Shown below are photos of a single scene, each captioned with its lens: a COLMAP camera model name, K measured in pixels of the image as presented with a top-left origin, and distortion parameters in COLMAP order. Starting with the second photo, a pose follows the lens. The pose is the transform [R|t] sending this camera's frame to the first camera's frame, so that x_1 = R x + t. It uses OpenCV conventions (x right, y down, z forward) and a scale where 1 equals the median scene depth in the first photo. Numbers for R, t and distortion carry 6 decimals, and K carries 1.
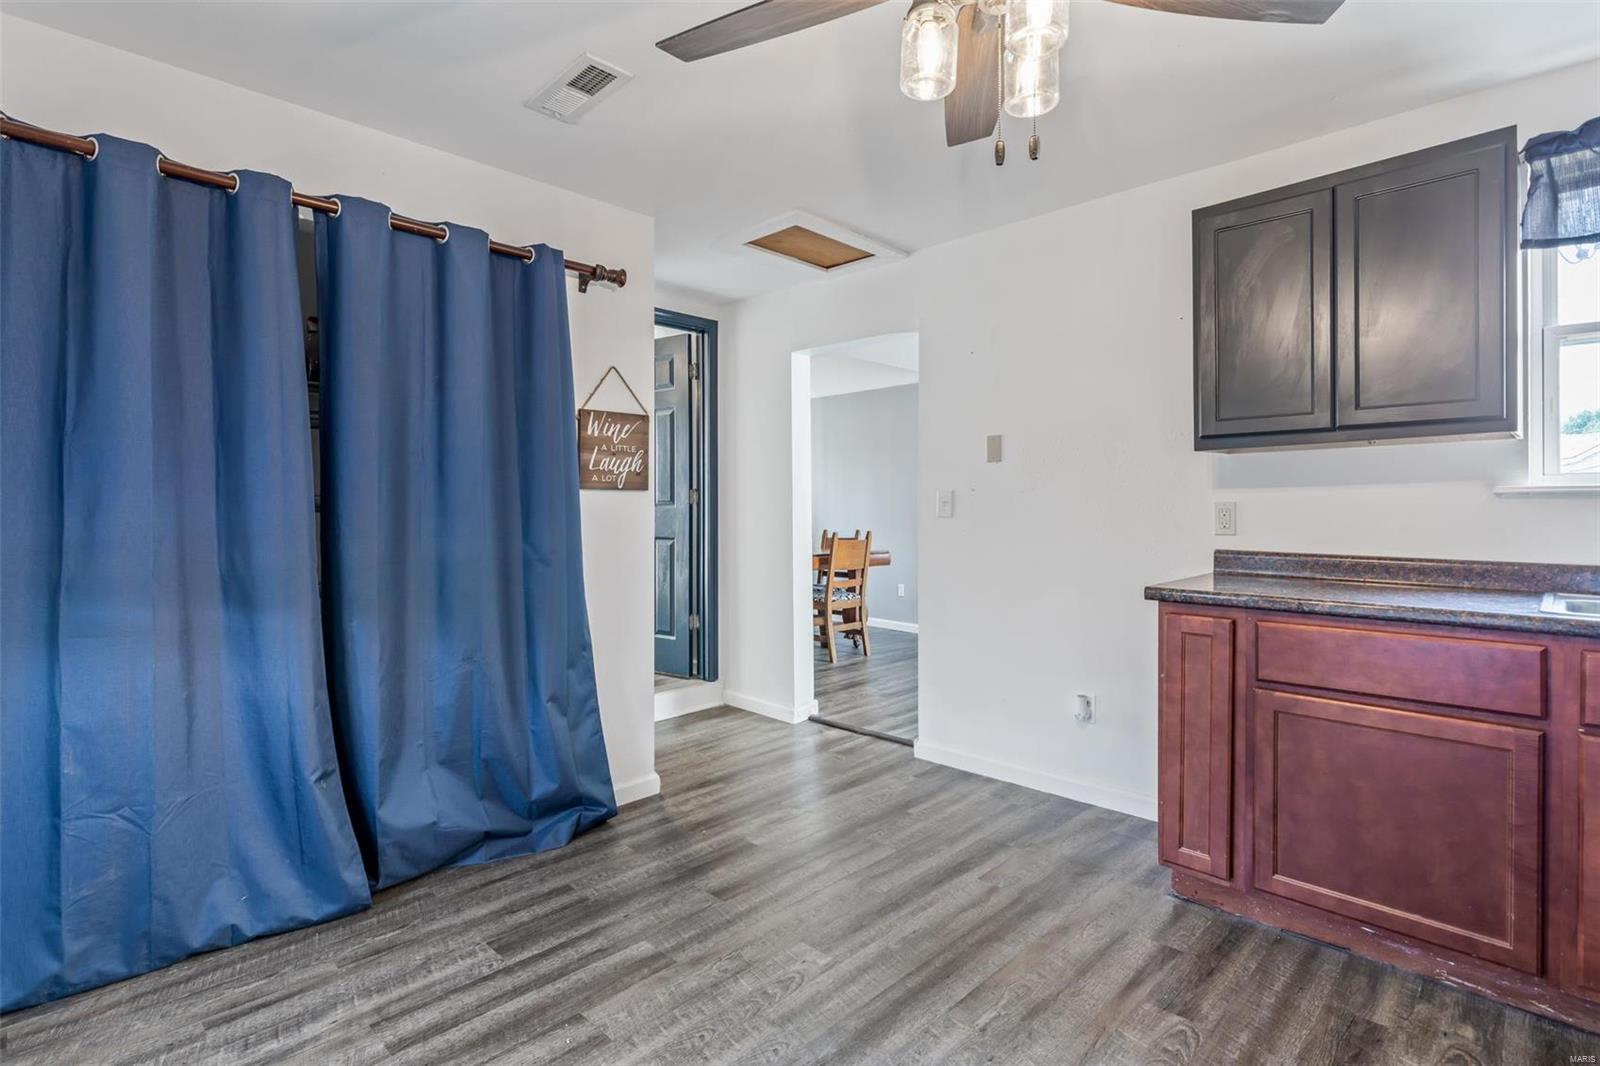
lens RADIAL K [[774.3, 0, 808.7], [0, 774.3, 520.0], [0, 0, 1]] dist [-0.001742, 0.000271]
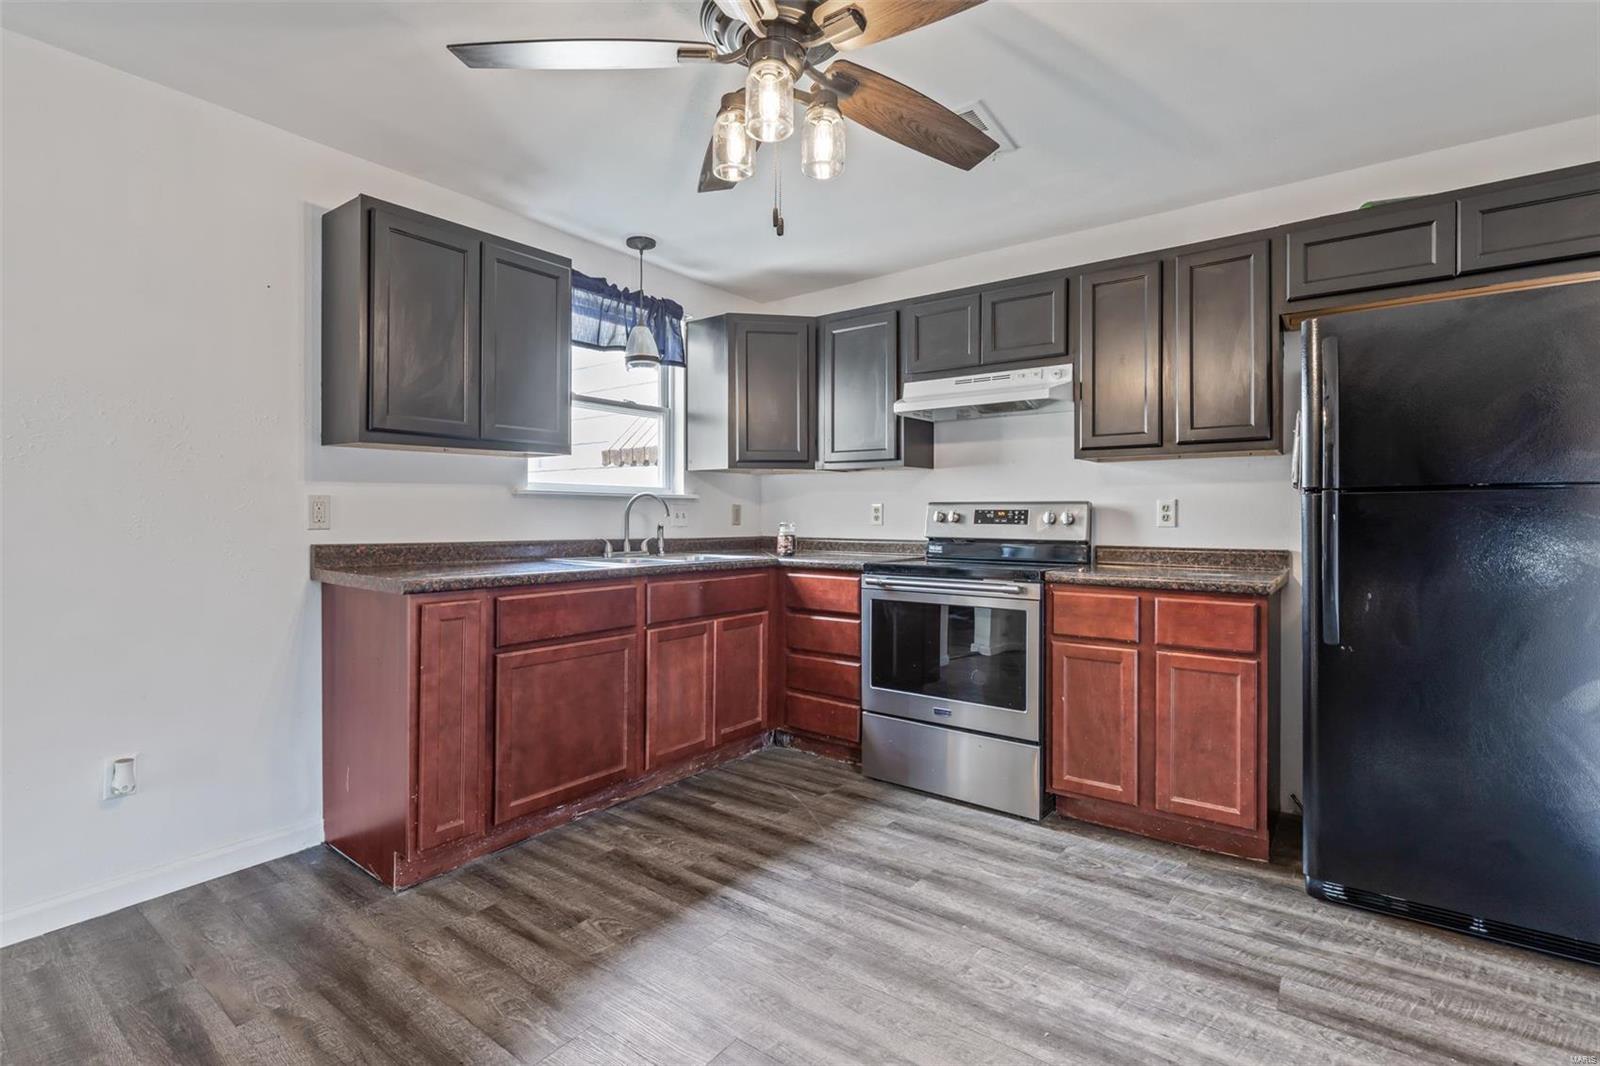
lens RADIAL K [[735.8, 0, 807.8], [0, 735.8, 523.7], [0, 0, 1]] dist [-0.003116, 0.000500]
pose [[-0.139022, -0.012082, 0.990216, -0.597164], [0.006716, 0.999891, 0.013143, 0.006117], [-0.990266, 0.008477, -0.138926, 0.687815]]
